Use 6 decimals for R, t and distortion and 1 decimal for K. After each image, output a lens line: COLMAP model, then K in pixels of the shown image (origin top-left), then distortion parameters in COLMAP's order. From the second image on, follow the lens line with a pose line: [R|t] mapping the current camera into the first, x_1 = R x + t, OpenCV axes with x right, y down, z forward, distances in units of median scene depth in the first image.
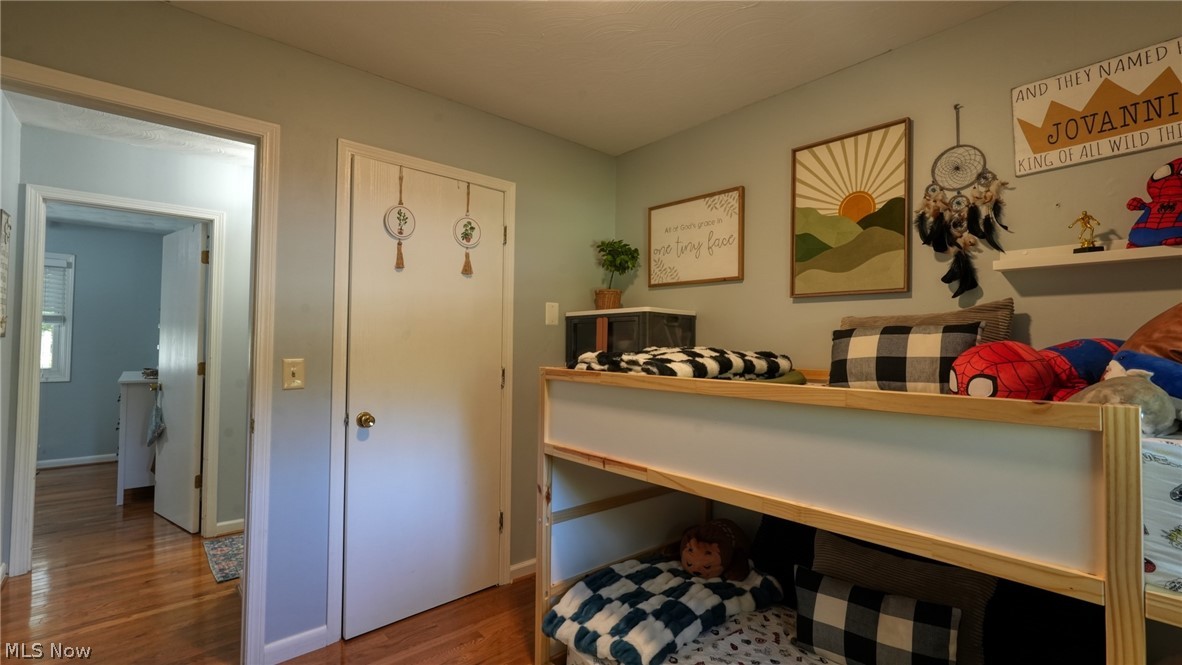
lens RADIAL K [[516.8, 0, 589.1], [0, 516.8, 331.3], [0, 0, 1]] dist [-0.019135, 0.008632]
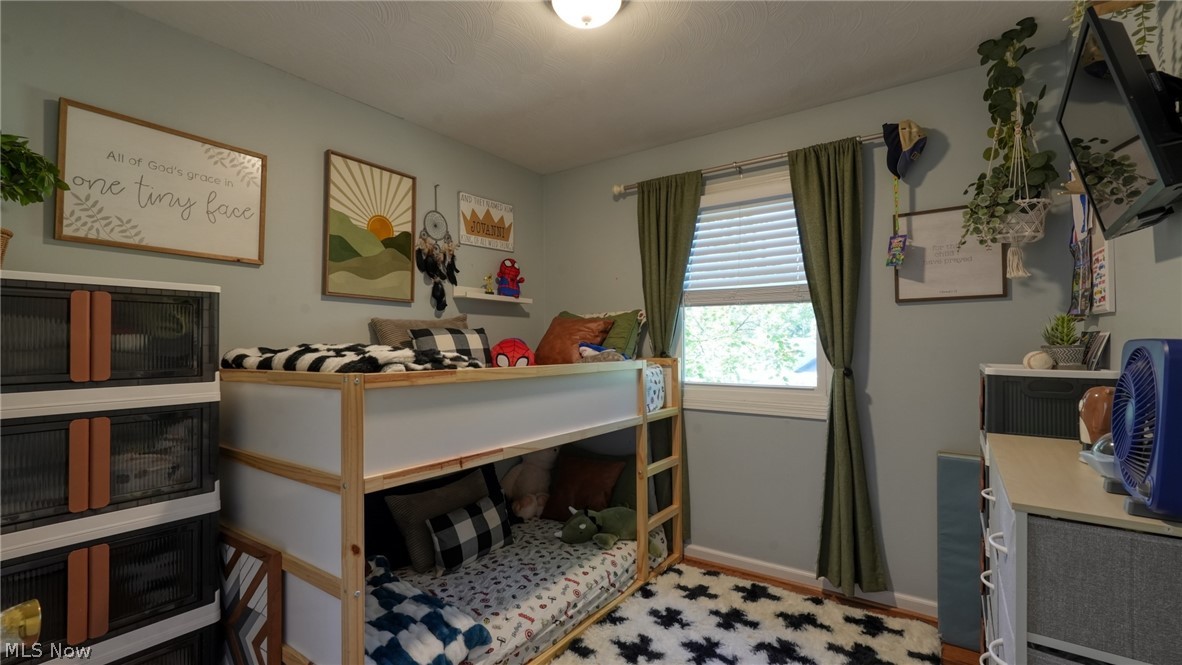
lens RADIAL K [[516.8, 0, 586.1], [0, 516.8, 333.1], [0, 0, 1]] dist [-0.019135, 0.008632]
pose [[-0.224385, 0.014937, 0.974386, -0.833289], [-0.023403, 0.999512, -0.020711, 0.022130], [-0.974219, -0.027451, -0.223926, 0.853691]]
